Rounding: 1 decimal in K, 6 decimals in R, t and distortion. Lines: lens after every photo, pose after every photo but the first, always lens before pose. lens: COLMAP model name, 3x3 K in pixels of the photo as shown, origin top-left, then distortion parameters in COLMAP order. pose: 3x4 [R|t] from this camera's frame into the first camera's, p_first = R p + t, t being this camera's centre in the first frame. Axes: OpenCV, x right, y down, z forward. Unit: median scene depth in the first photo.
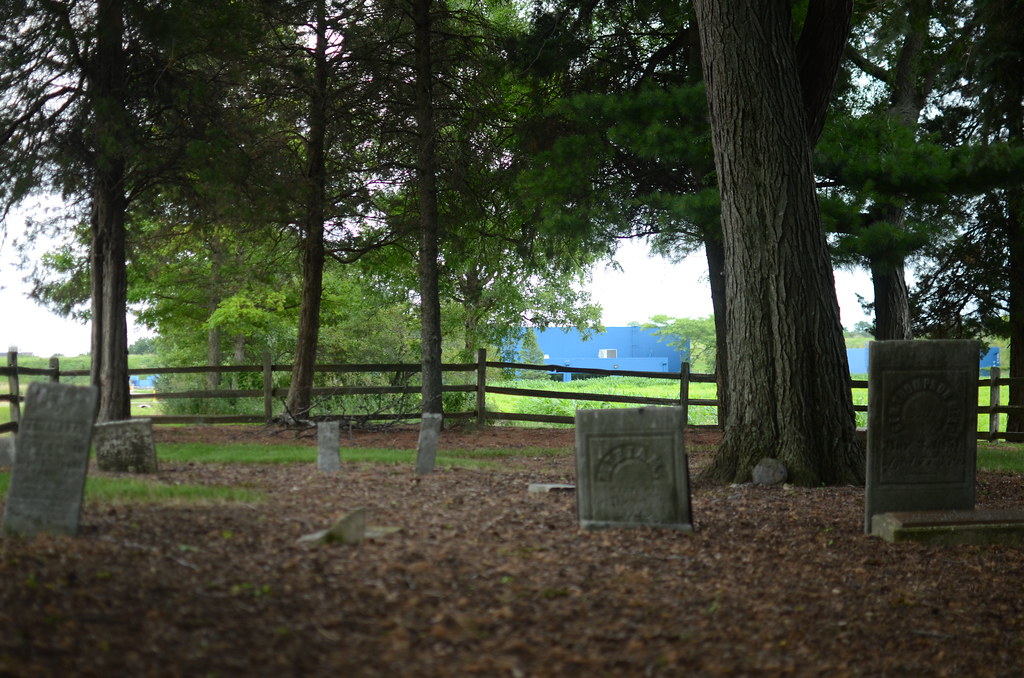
lens RADIAL K [[1550.6, 0, 512.0], [0, 1550.6, 339.0], [0, 0, 1]] dist [-0.157129, 0.106212]
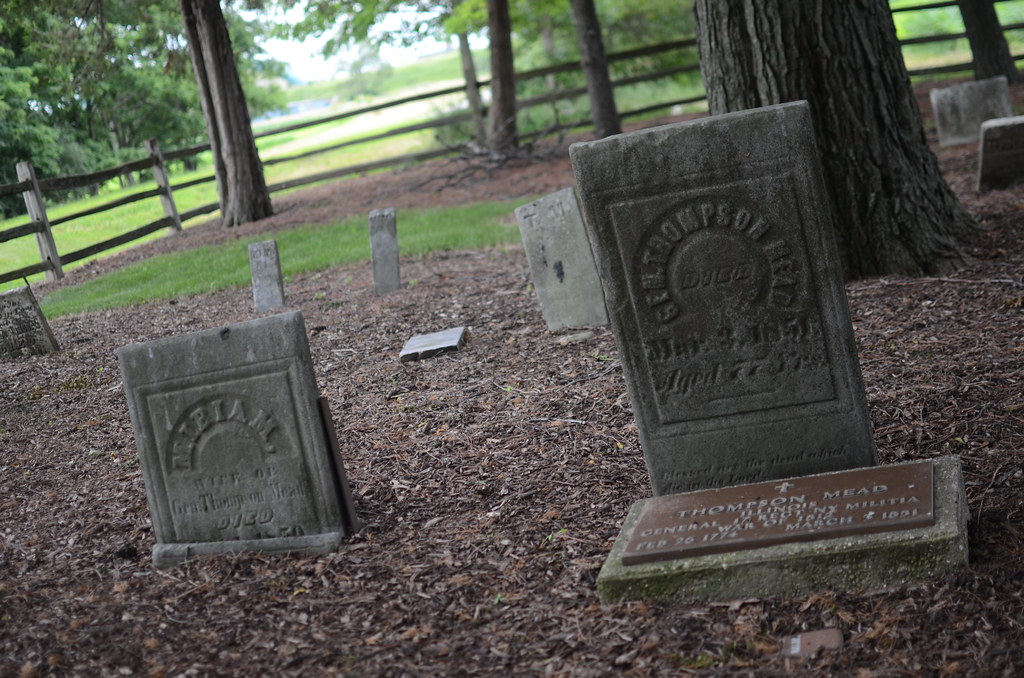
lens RADIAL K [[1550.6, 0, 512.0], [0, 1550.6, 339.0], [0, 0, 1]] dist [-0.157129, 0.106212]
pose [[0.941952, -0.134806, -0.307494, 0.344649], [0.201900, 0.959189, 0.197971, -0.038228], [0.268258, -0.248562, 0.930728, 0.526859]]
